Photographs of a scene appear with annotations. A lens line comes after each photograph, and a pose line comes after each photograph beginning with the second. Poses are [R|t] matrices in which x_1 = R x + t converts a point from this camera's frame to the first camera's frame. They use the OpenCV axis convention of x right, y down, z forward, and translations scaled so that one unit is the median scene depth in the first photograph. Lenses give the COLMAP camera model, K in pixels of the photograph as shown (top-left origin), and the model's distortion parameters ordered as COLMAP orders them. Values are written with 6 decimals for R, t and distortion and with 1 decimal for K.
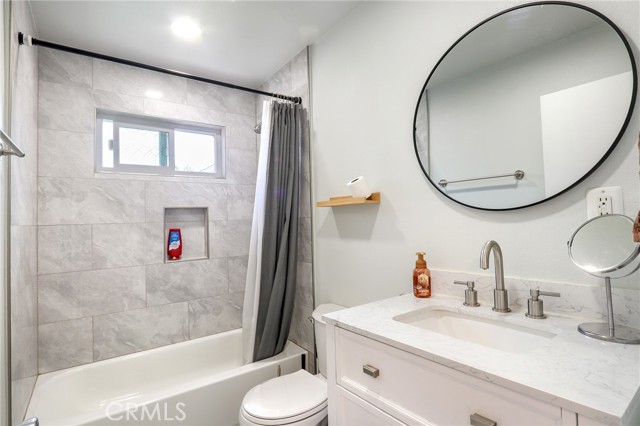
lens RADIAL K [[326.8, 0, 320.0], [0, 326.8, 213.0], [0, 0, 1]] dist [-0.000496, -0.000307]
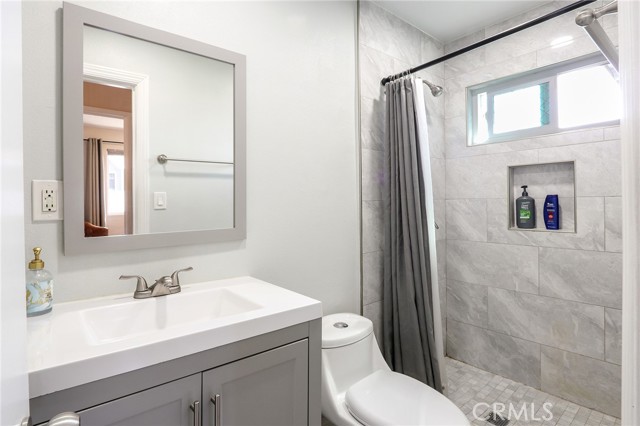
lens RADIAL K [[326.8, 0, 320.0], [0, 326.8, 213.0], [0, 0, 1]] dist [-0.000496, -0.000307]
pose [[0.039720, 0.017473, -0.999058, 0.313204], [-0.012031, 0.999783, 0.017007, 0.068260], [0.999138, 0.011344, 0.039922, 0.410384]]
